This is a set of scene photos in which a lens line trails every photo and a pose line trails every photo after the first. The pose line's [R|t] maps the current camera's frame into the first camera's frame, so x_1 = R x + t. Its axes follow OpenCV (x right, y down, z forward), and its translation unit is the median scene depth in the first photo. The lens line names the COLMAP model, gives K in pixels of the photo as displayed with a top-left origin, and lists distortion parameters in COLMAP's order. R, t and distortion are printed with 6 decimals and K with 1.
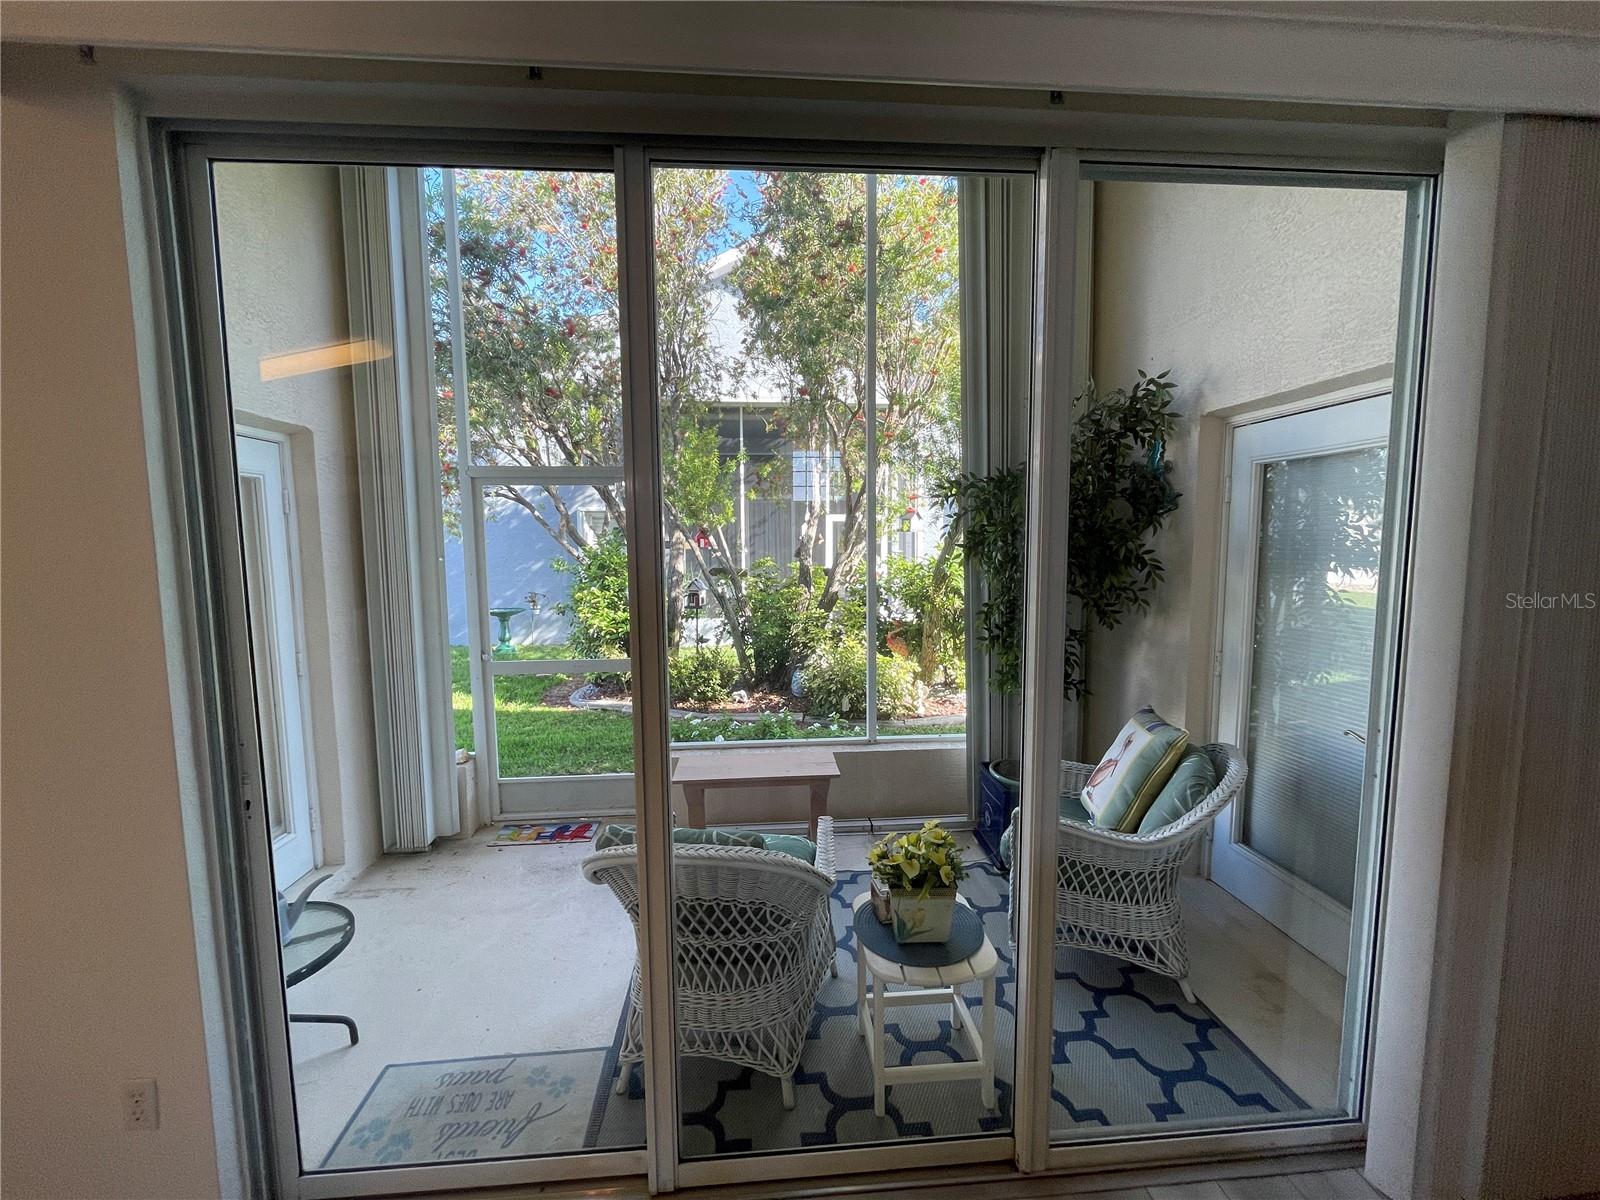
lens RADIAL K [[644.9, 0, 799.2], [0, 644.9, 597.3], [0, 0, 1]] dist [-0.006168, 0.000279]
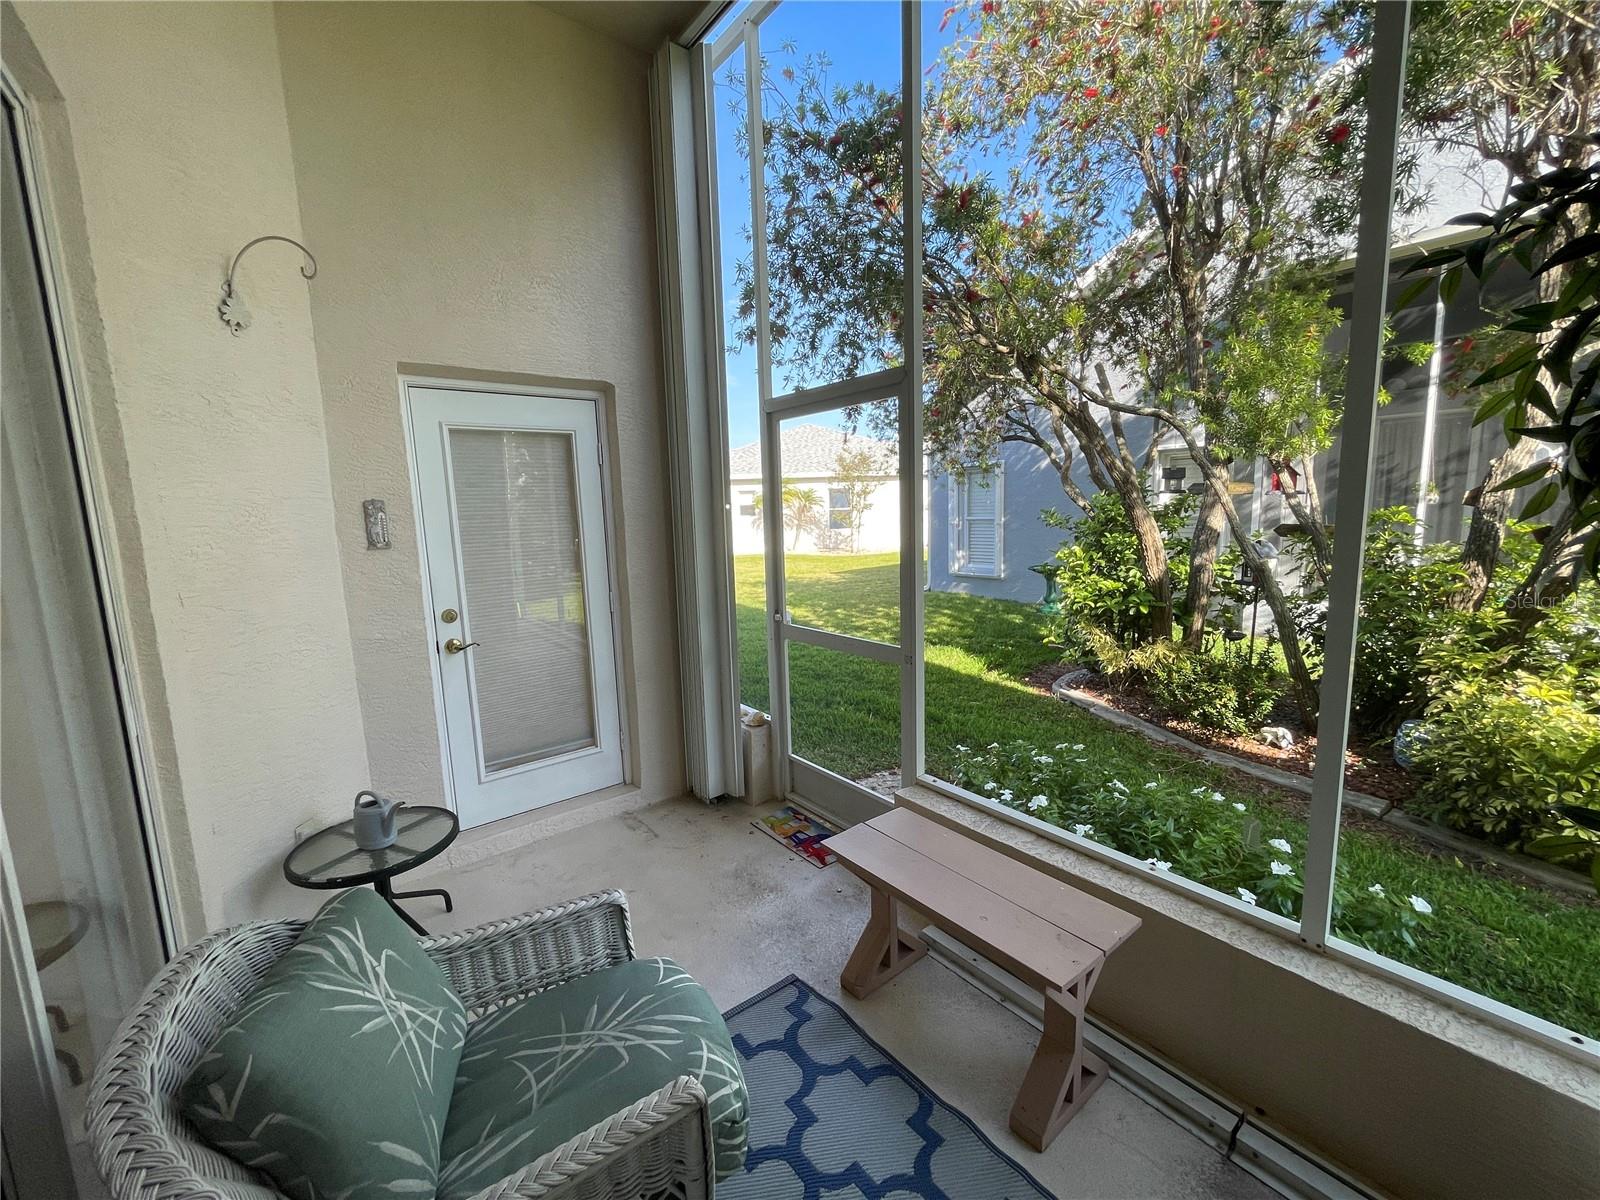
lens RADIAL K [[644.9, 0, 799.2], [0, 644.9, 597.3], [0, 0, 1]] dist [-0.006168, 0.000279]
pose [[0.553559, 0.107037, -0.825903, 0.240891], [-0.050429, 0.994195, 0.095048, -0.018089], [0.831282, -0.010966, 0.555743, 0.490769]]
